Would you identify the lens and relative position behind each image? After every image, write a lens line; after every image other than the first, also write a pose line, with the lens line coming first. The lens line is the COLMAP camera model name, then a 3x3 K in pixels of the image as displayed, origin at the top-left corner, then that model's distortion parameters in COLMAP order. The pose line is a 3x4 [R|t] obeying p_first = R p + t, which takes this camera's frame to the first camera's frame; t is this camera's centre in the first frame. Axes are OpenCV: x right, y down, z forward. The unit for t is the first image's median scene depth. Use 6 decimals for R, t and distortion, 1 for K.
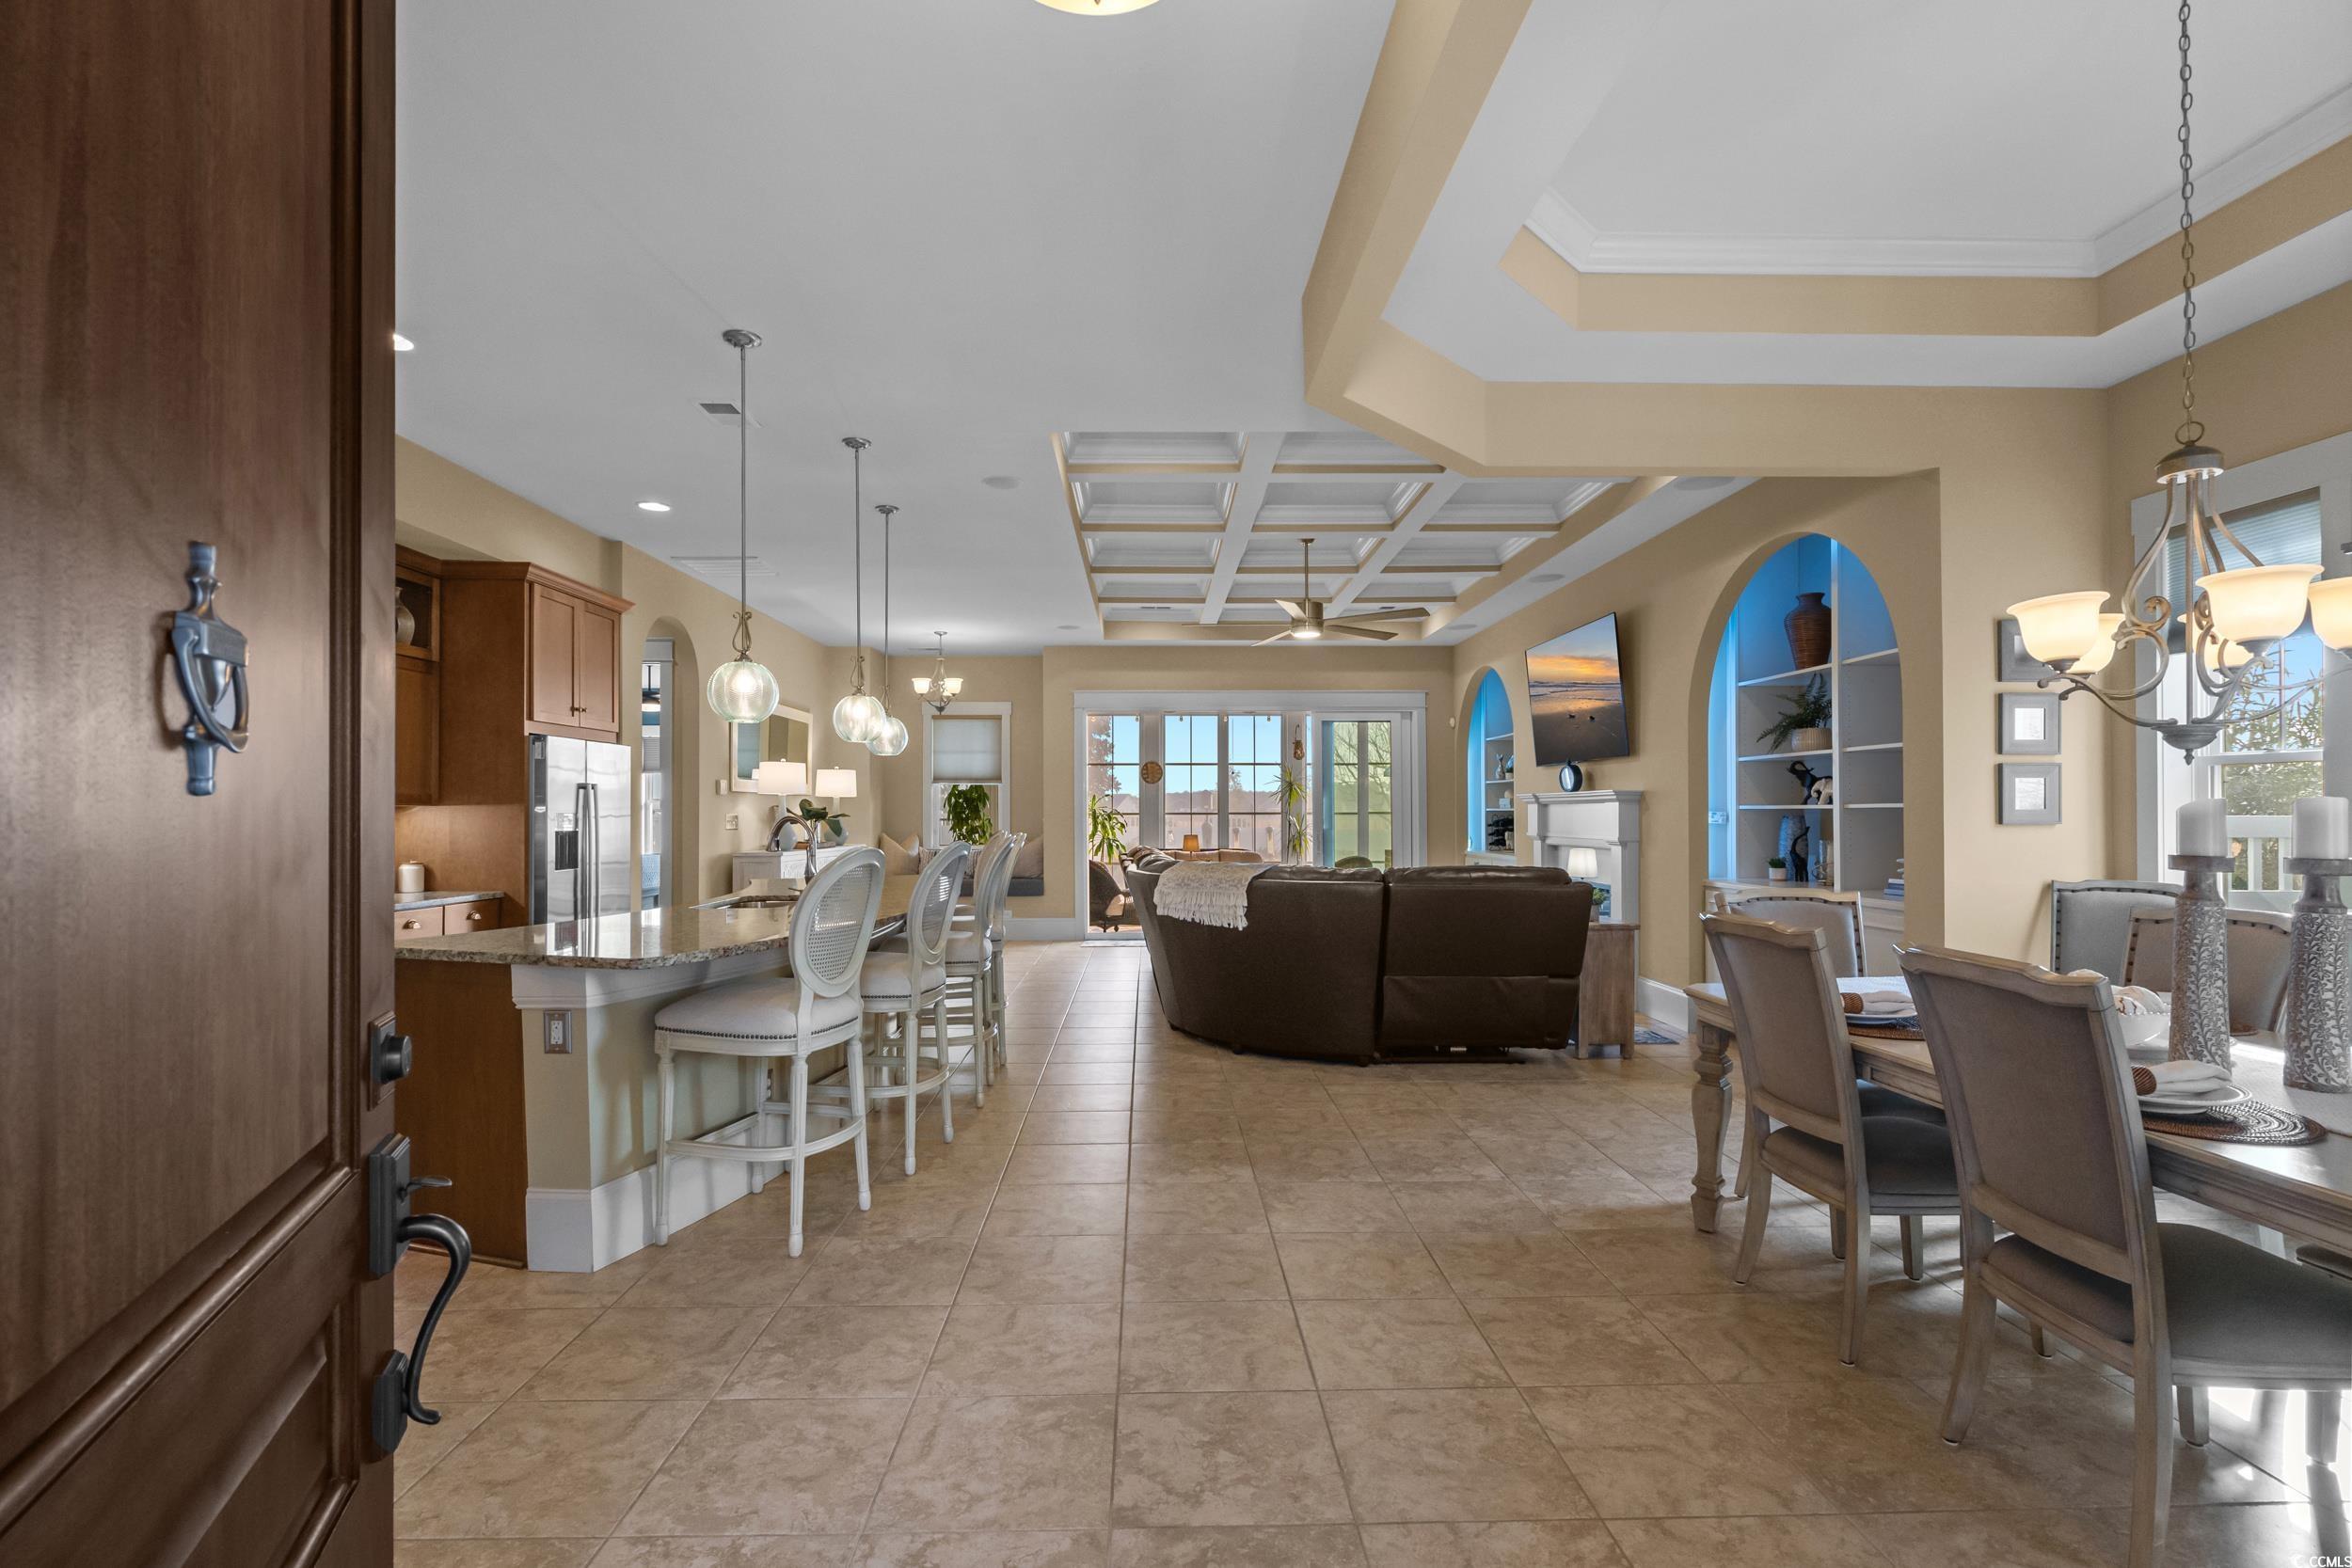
lens RADIAL K [[1061.9, 0, 1154.0], [0, 1061.9, 798.5], [0, 0, 1]] dist [0.000716, 0.000535]
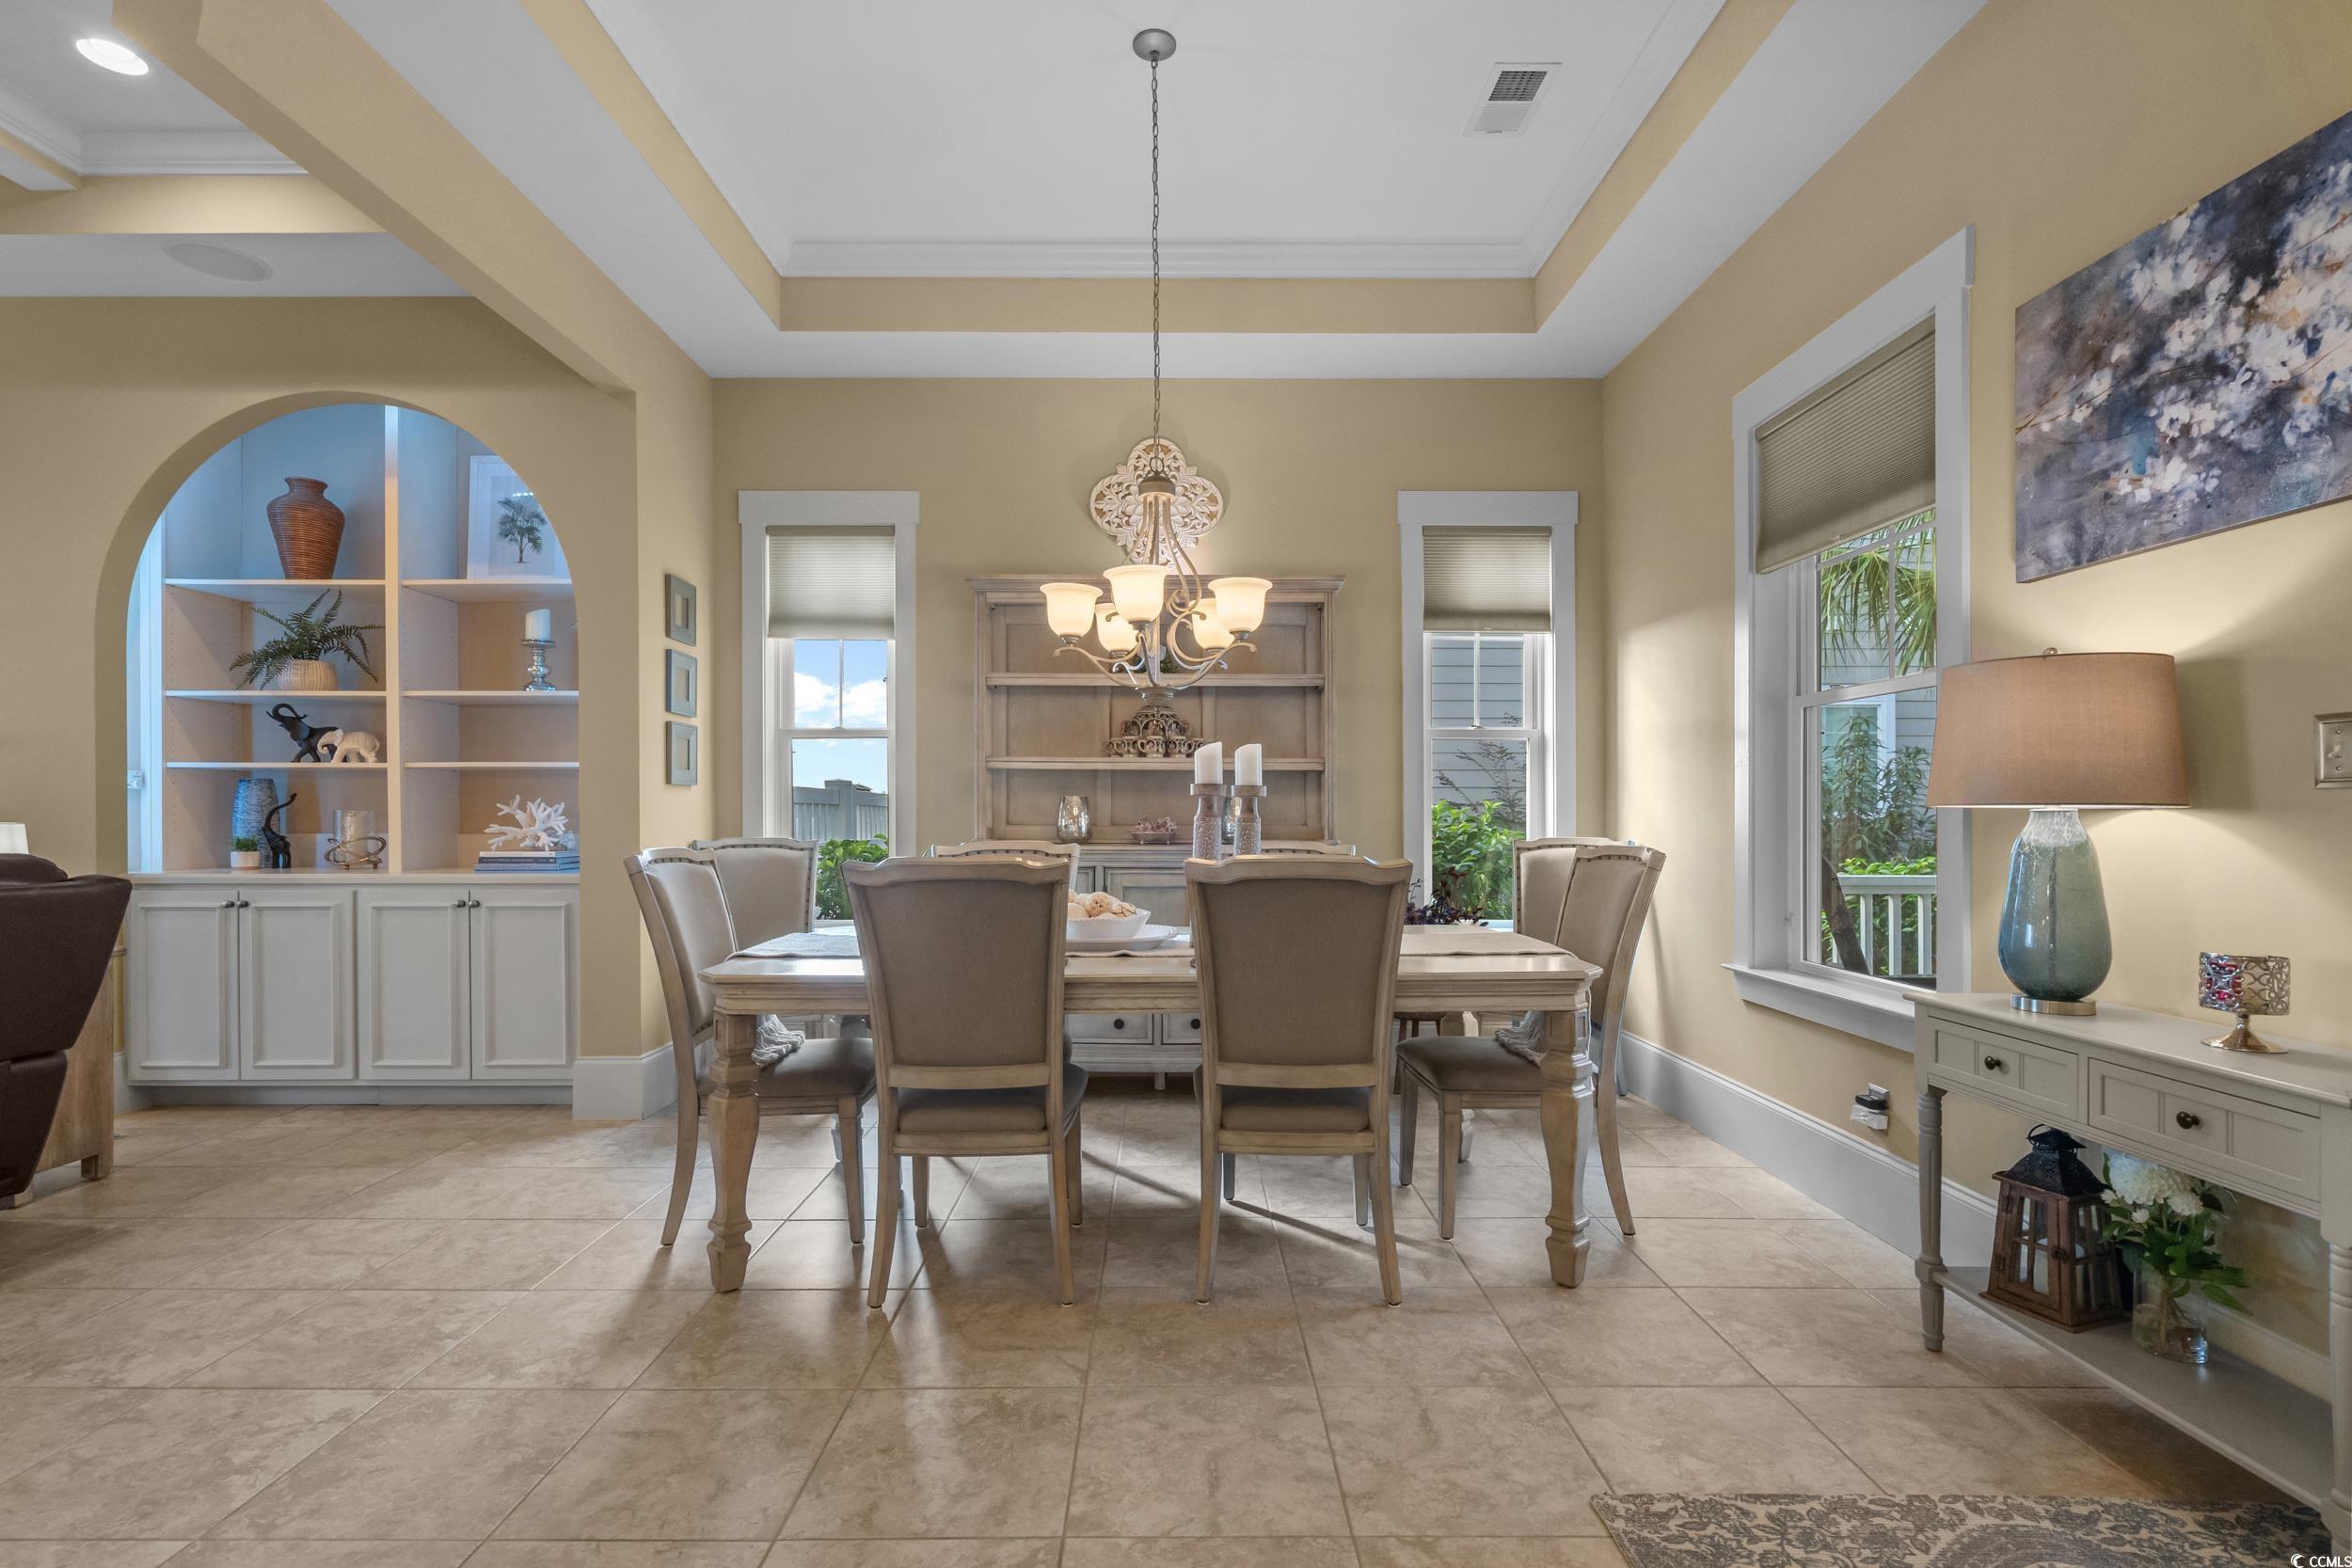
lens RADIAL K [[1118.4, 0, 1166.5], [0, 1118.4, 820.6], [0, 0, 1]] dist [0.003980, 0.001298]
pose [[0.007073, 0.002610, 0.999972, -0.156953], [-0.014172, 0.999896, -0.002510, 0.037906], [-0.999875, -0.014154, 0.007109, 0.382403]]
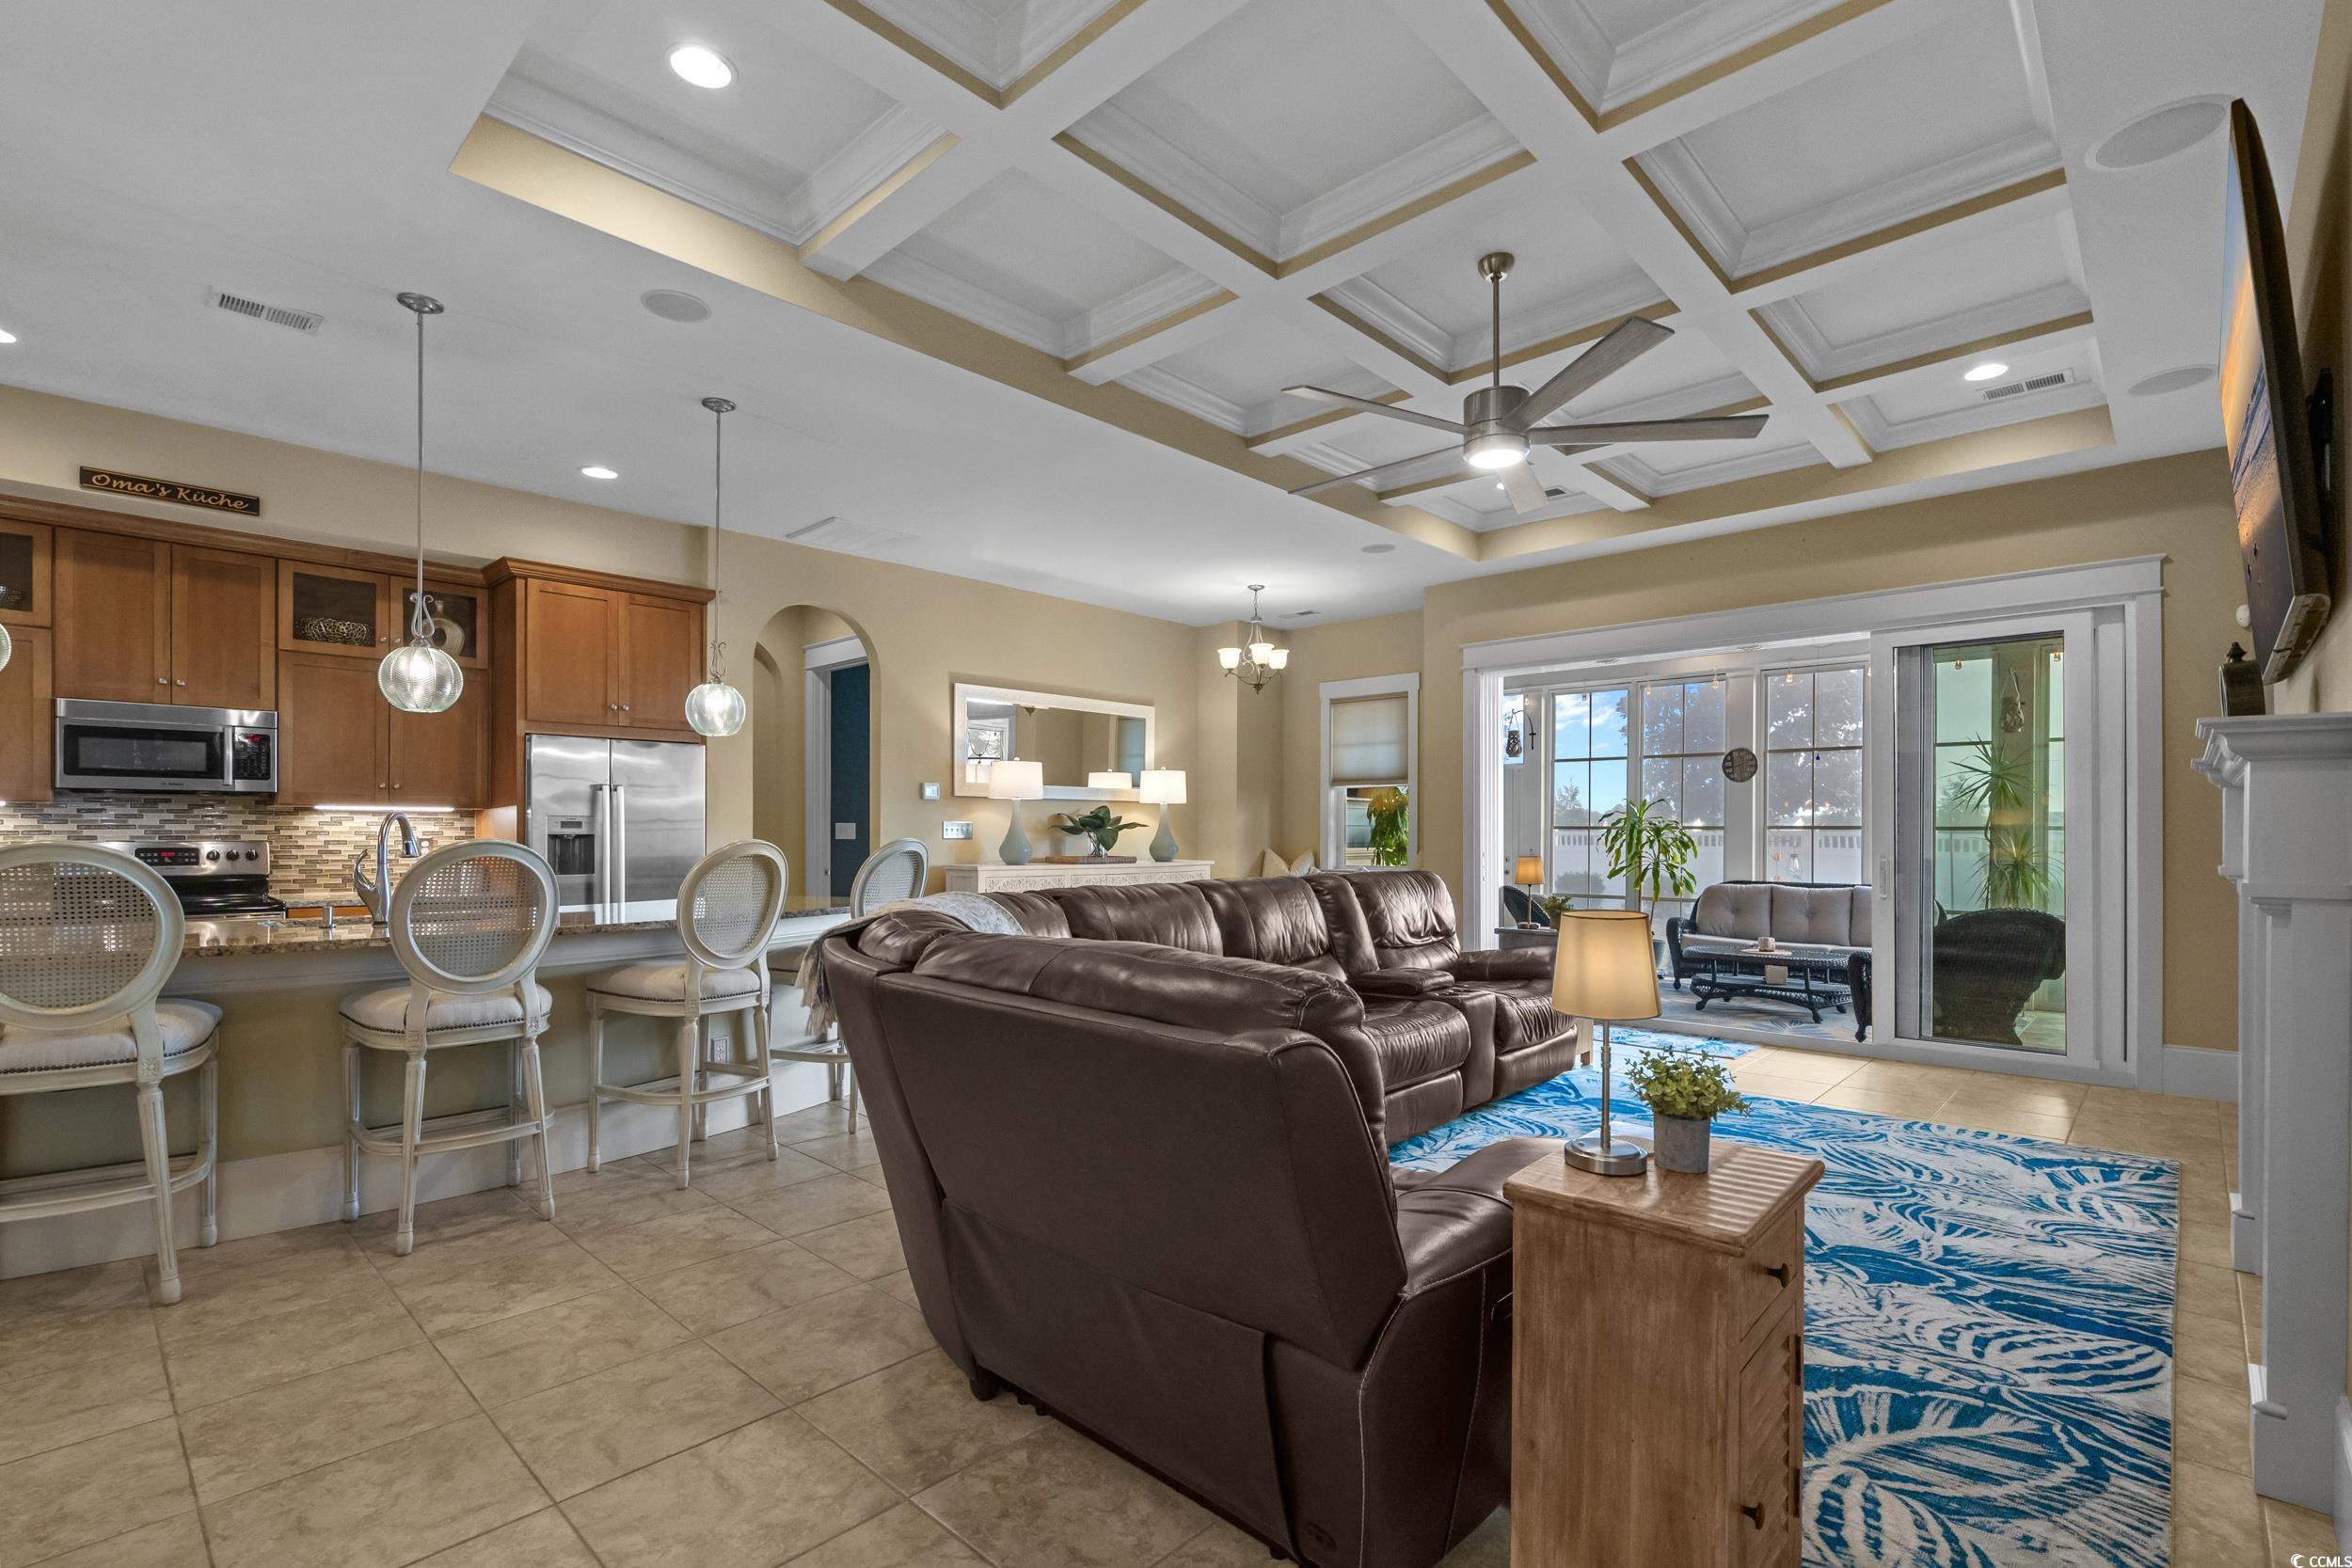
lens RADIAL K [[1078.5, 0, 1144.9], [0, 1078.5, 833.1], [0, 0, 1]] dist [-0.003101, 0.000317]
pose [[0.717576, 0.006840, -0.696447, 0.510914], [0.003303, 0.999907, 0.013224, 0.019042], [0.696472, -0.011790, 0.717487, 0.695837]]
